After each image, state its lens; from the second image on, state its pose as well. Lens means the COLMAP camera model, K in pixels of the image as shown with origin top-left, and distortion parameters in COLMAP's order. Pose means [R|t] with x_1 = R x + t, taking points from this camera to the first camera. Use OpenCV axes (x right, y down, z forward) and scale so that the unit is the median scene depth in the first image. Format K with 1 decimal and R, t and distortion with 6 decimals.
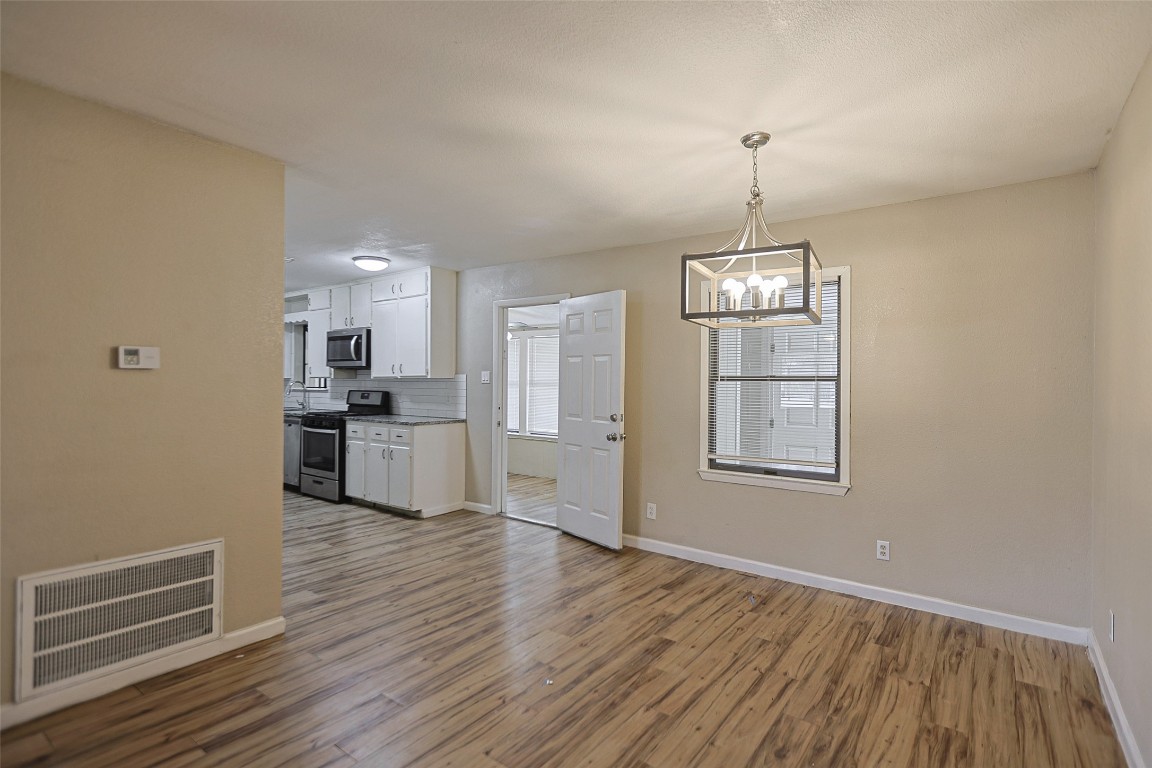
lens RADIAL K [[557.6, 0, 573.7], [0, 557.6, 385.8], [0, 0, 1]] dist [0.002322, 0.000313]
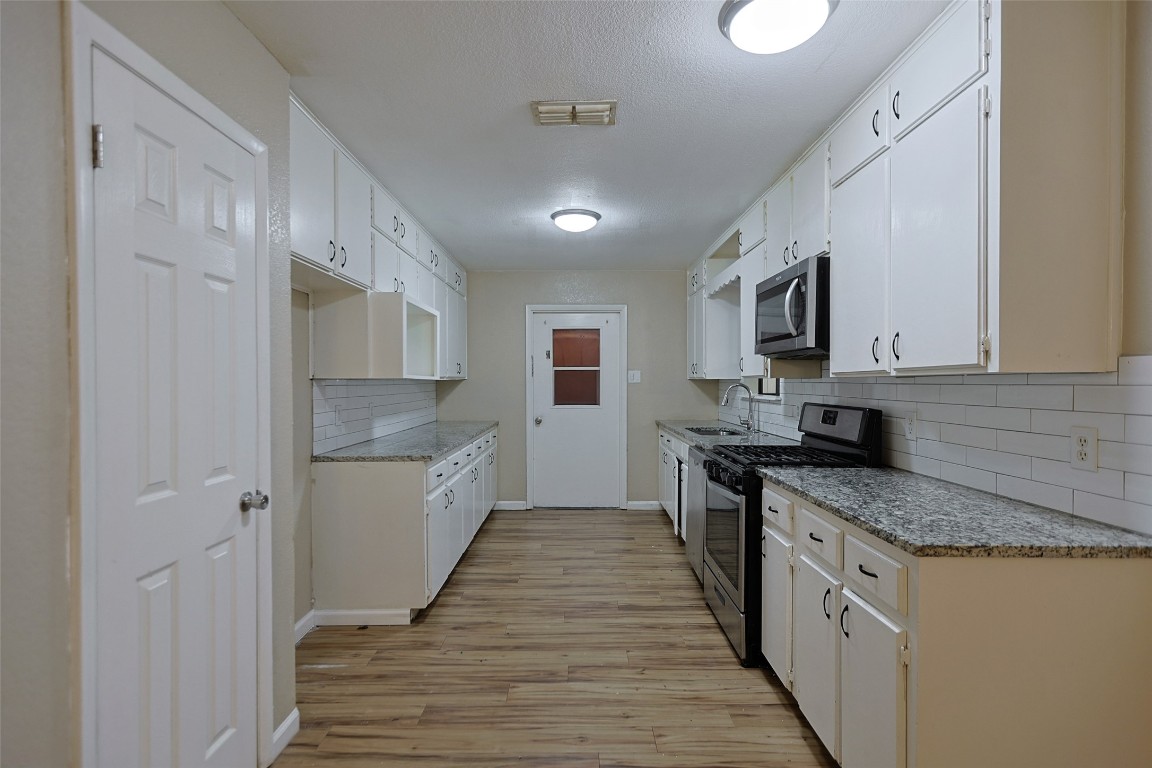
lens RADIAL K [[557.6, 0, 572.6], [0, 557.6, 388.7], [0, 0, 1]] dist [0.002322, 0.000313]
pose [[0.591461, 0.002116, -0.806331, -0.145481], [0.001282, 0.999993, 0.003565, -0.006410], [0.806332, -0.003142, 0.591454, 0.607252]]
